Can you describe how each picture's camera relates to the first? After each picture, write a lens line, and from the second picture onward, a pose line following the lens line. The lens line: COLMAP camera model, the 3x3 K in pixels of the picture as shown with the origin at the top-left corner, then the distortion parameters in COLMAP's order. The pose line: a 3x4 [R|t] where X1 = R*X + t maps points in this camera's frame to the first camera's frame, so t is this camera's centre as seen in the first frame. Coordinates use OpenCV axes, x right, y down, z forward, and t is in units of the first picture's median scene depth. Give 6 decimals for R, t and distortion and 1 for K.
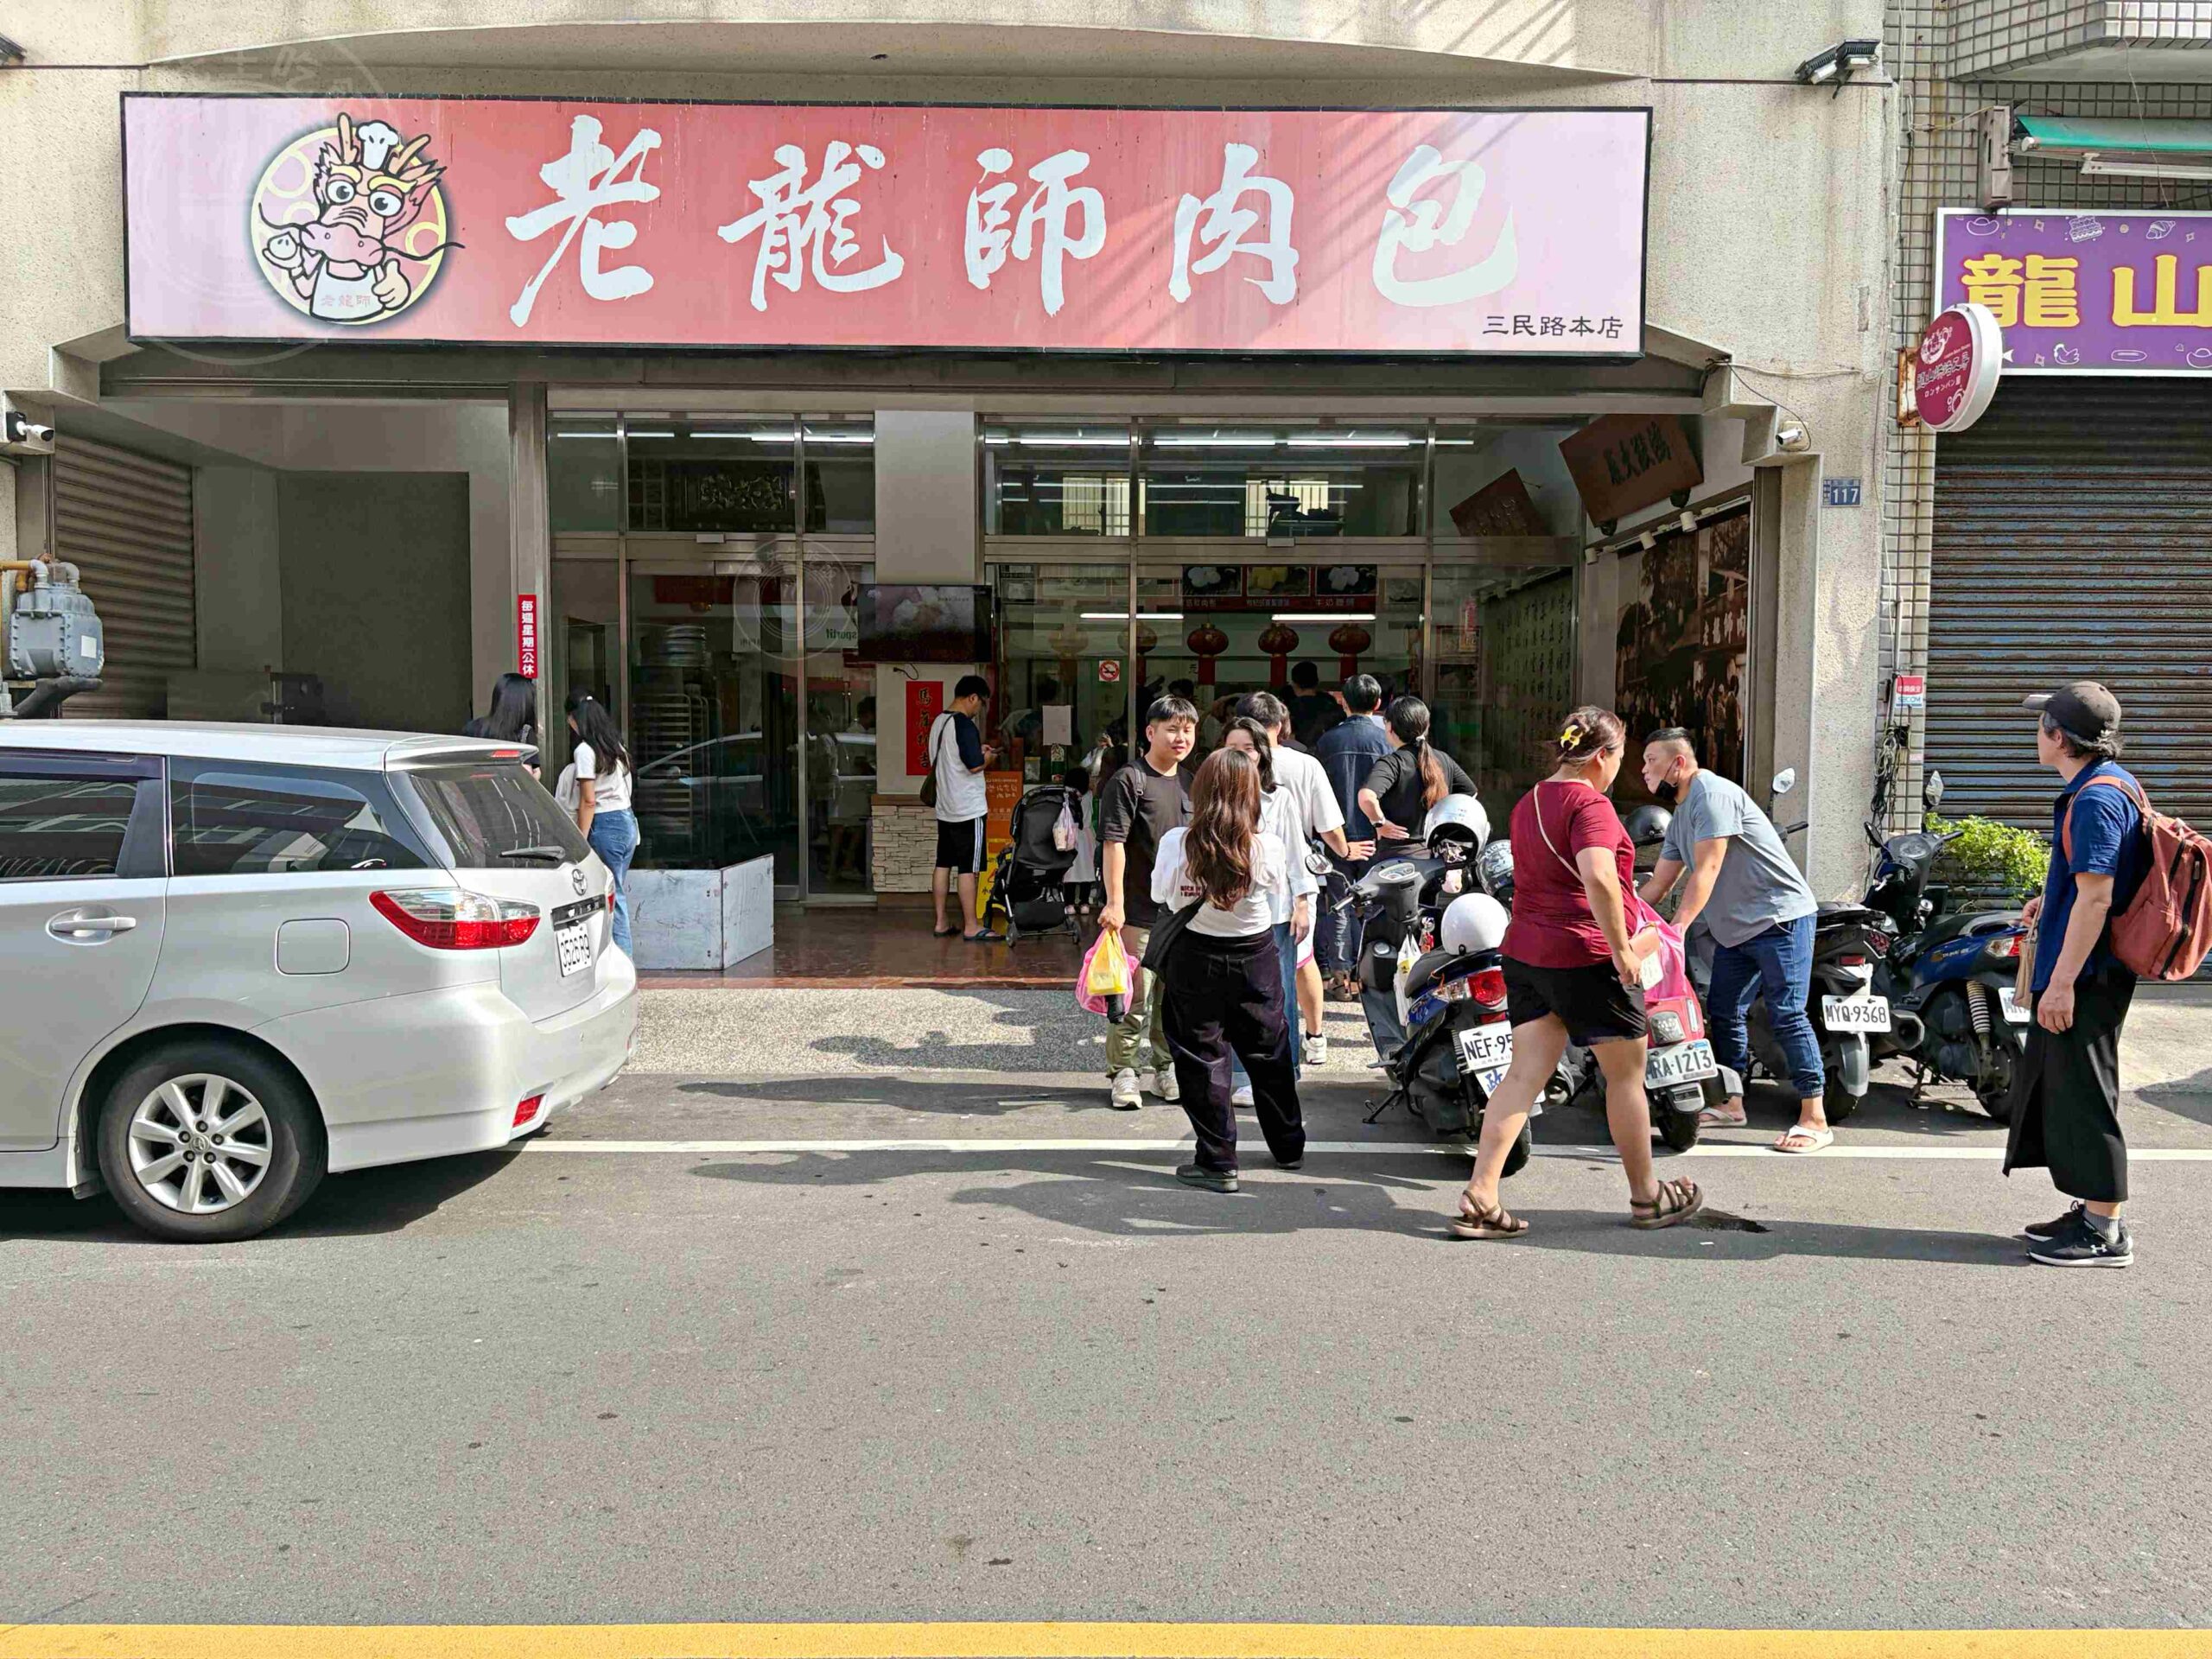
lens RADIAL K [[1680.0, 0, 1092.8], [0, 1680.0, 787.2], [0, 0, 1]] dist [0.128046, -0.145731]
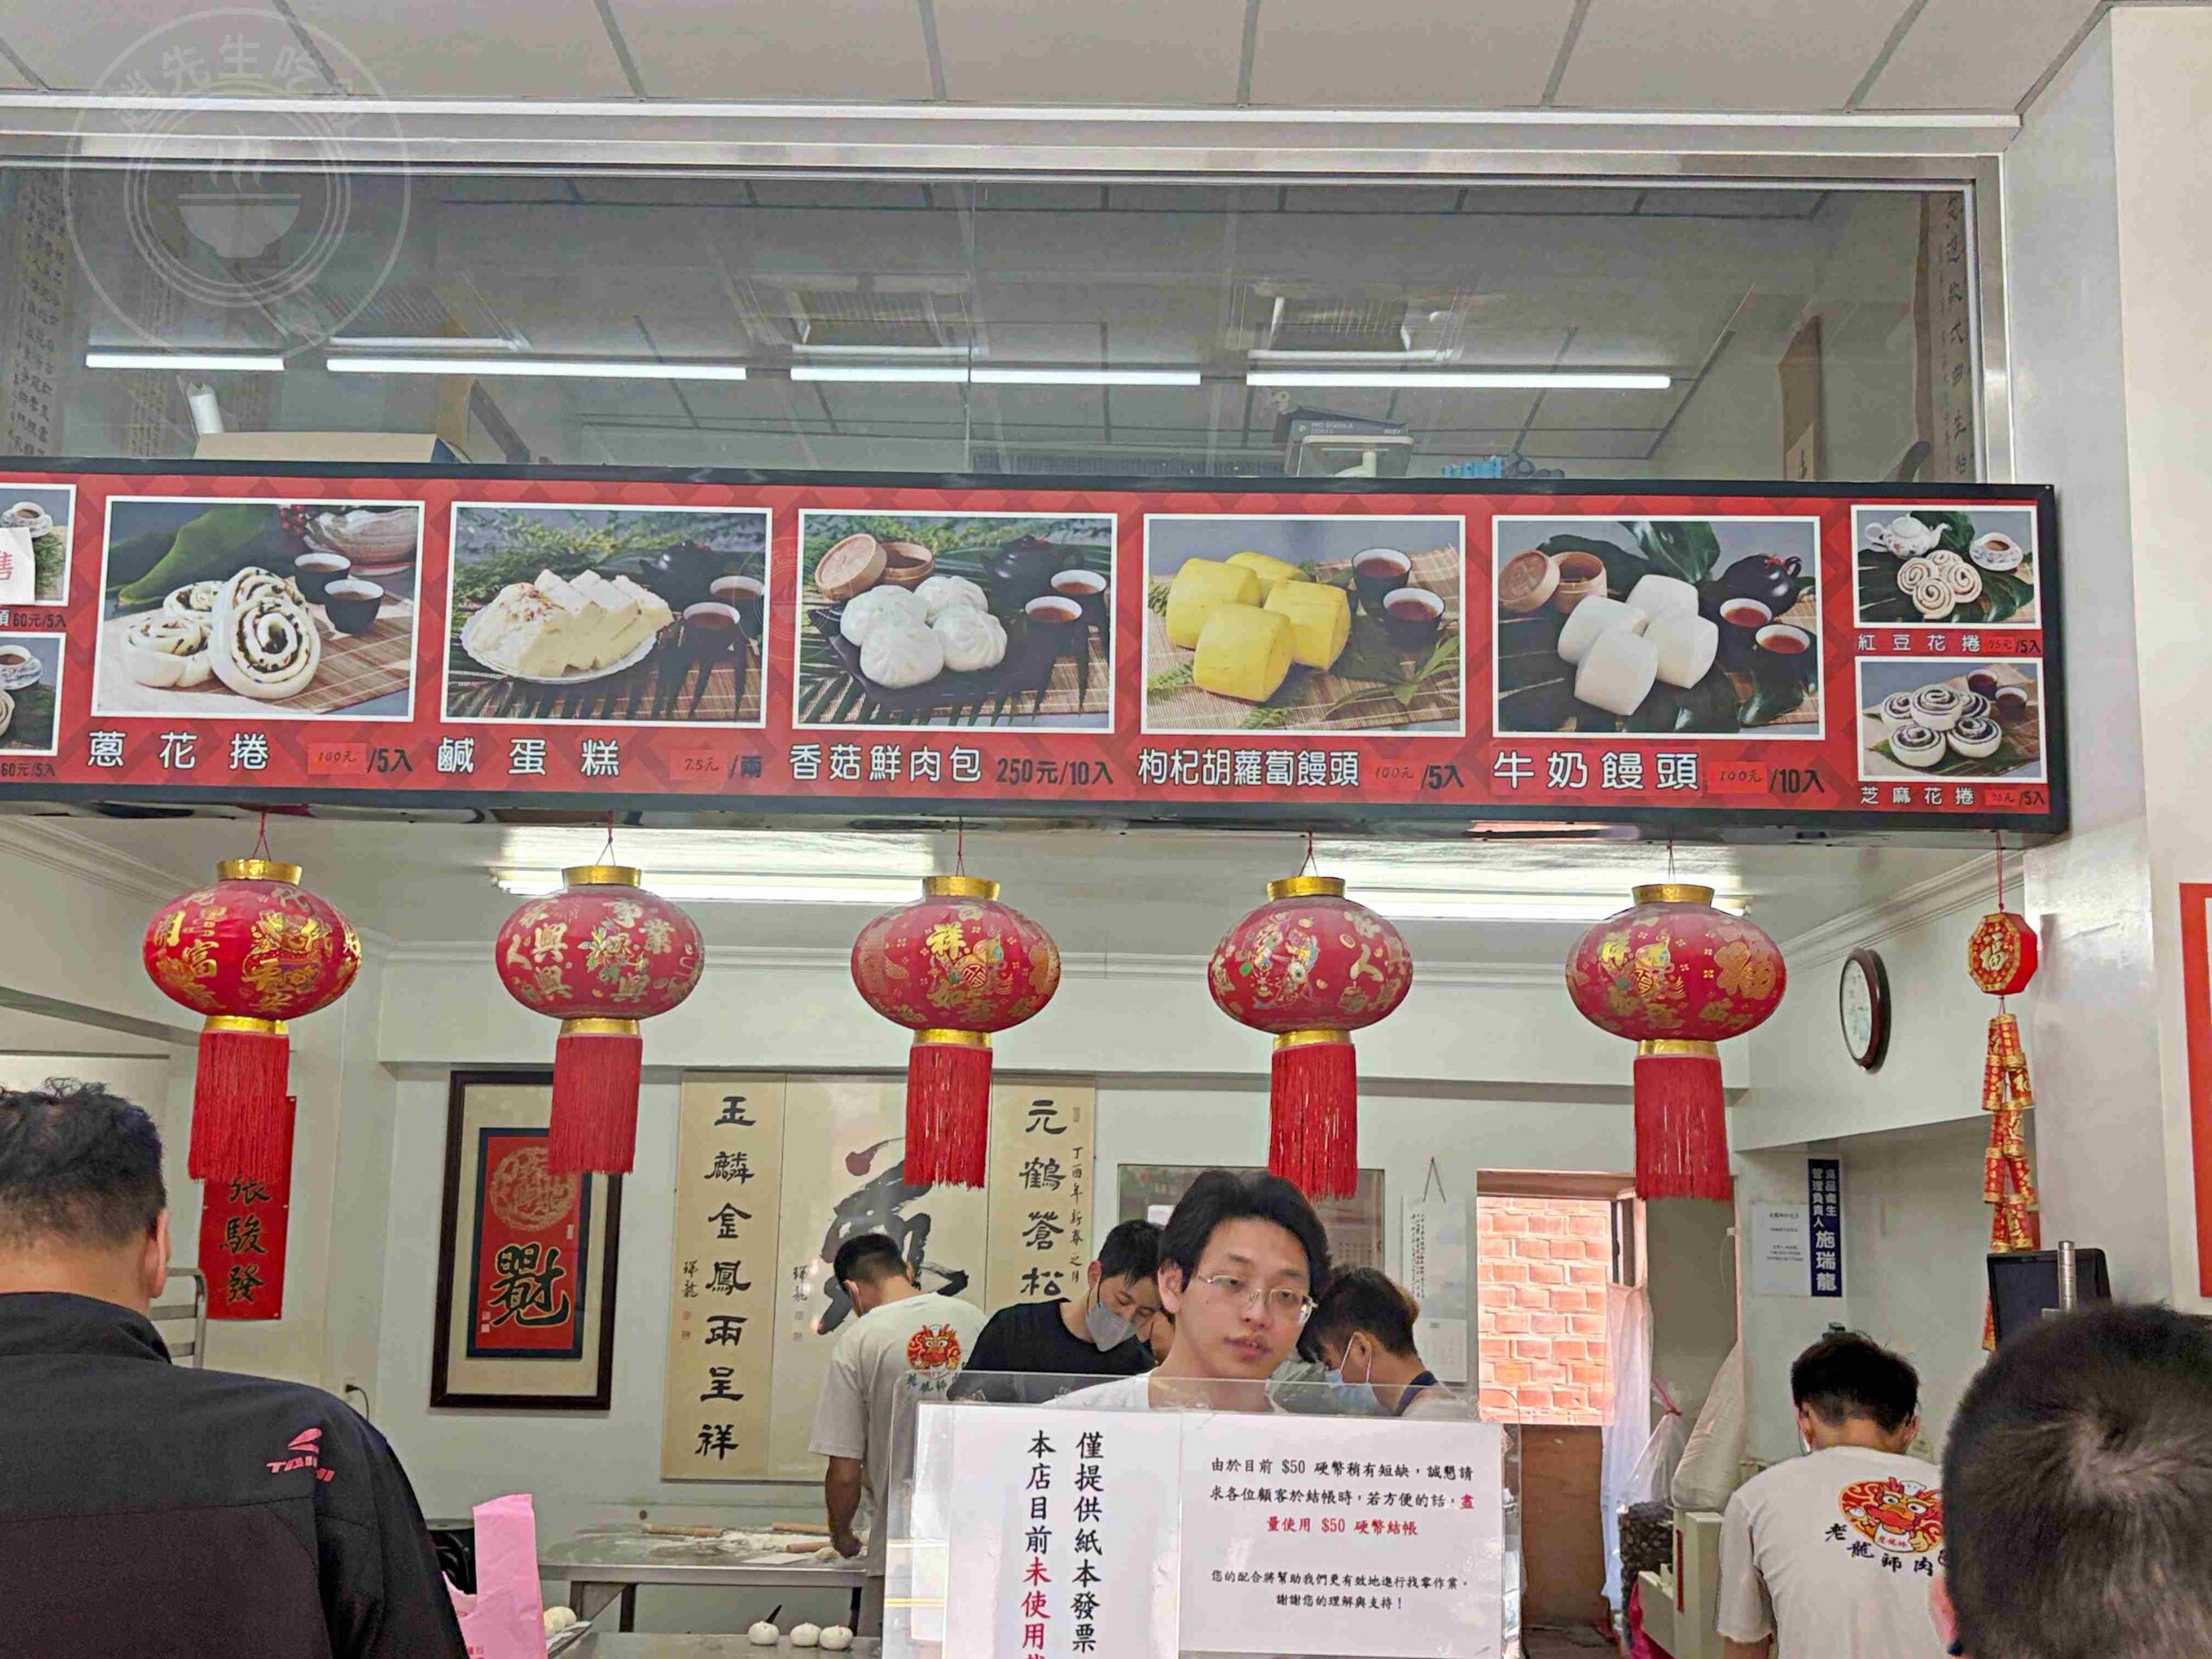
lens RADIAL K [[2371.6, 0, 1106.0], [0, 2371.6, 829.5], [0, 0, 1]] dist [0.207859, -0.679802]
pose [[0.999778, 0.013225, -0.016402, 0.131932], [-0.016227, 0.979850, -0.199076, -0.068956], [0.013439, 0.199298, 0.979847, 1.050280]]
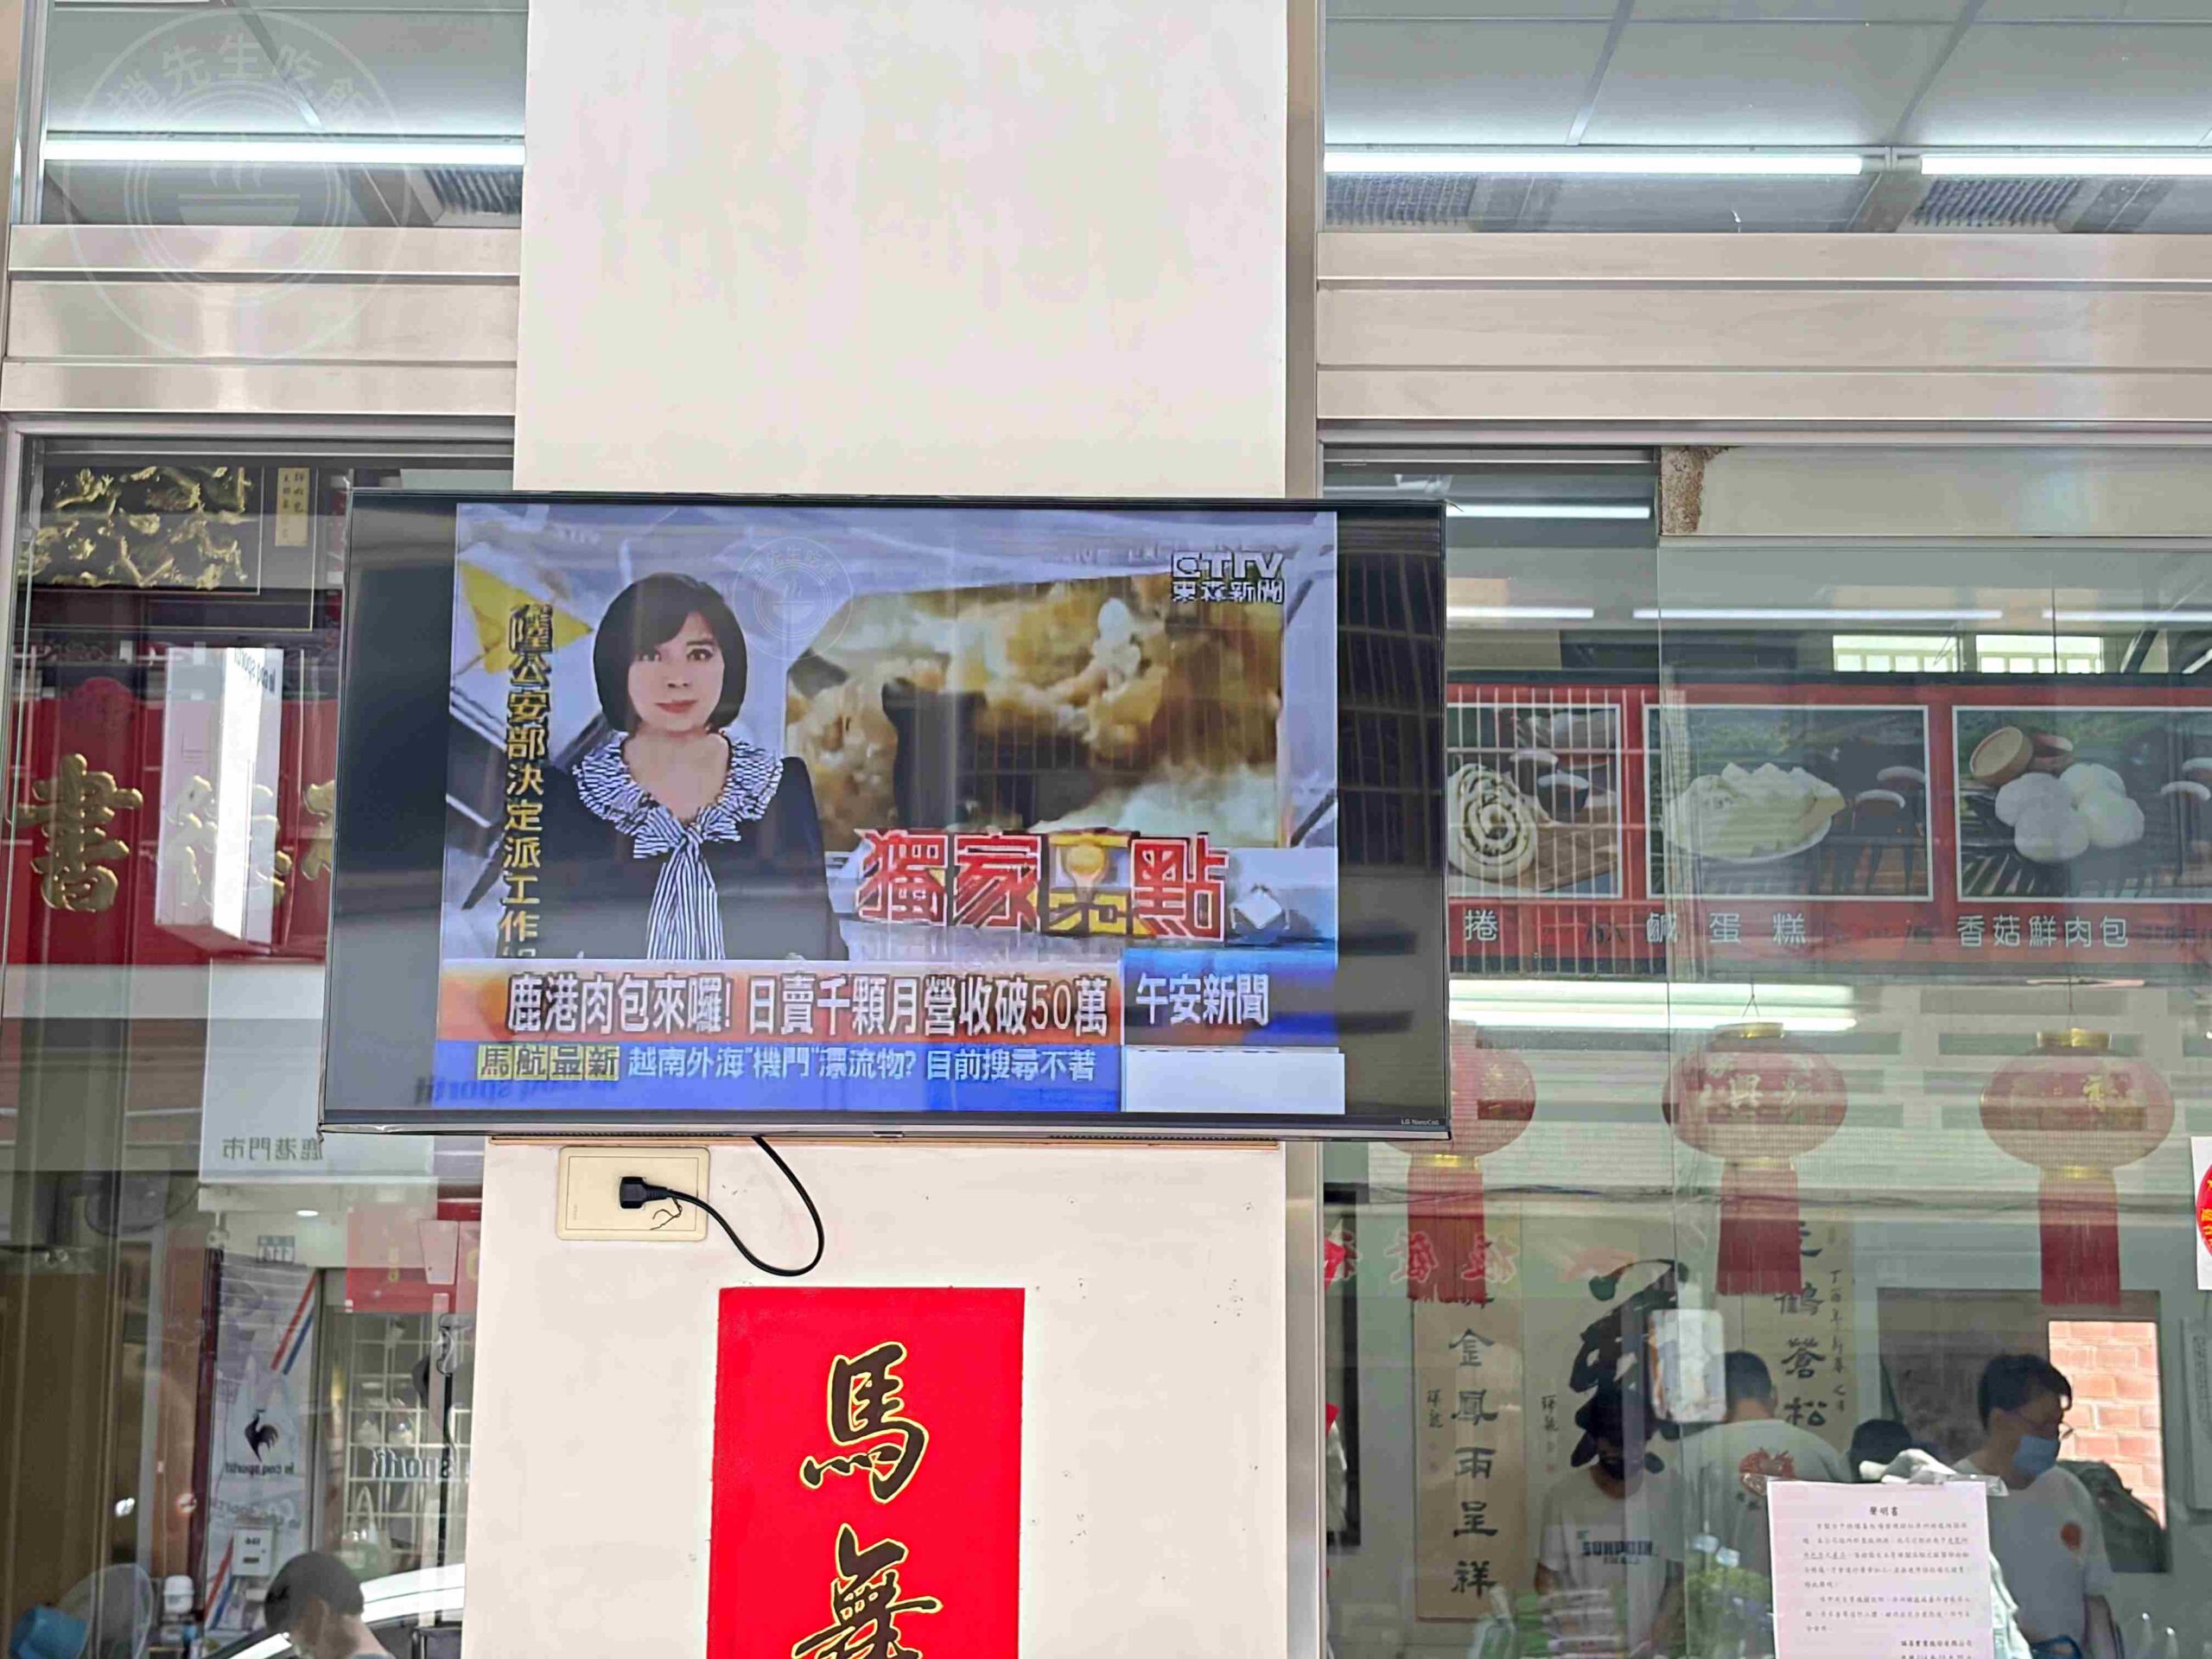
lens RADIAL K [[3452.7, 0, 1106.0], [0, 3452.7, 829.5], [0, 0, 1]] dist [0.172902, -0.041065]
pose [[0.999984, 0.004515, 0.003432, -0.087341], [-0.003764, 0.981004, -0.193951, -0.048666], [-0.004242, 0.193935, 0.981005, 0.789708]]
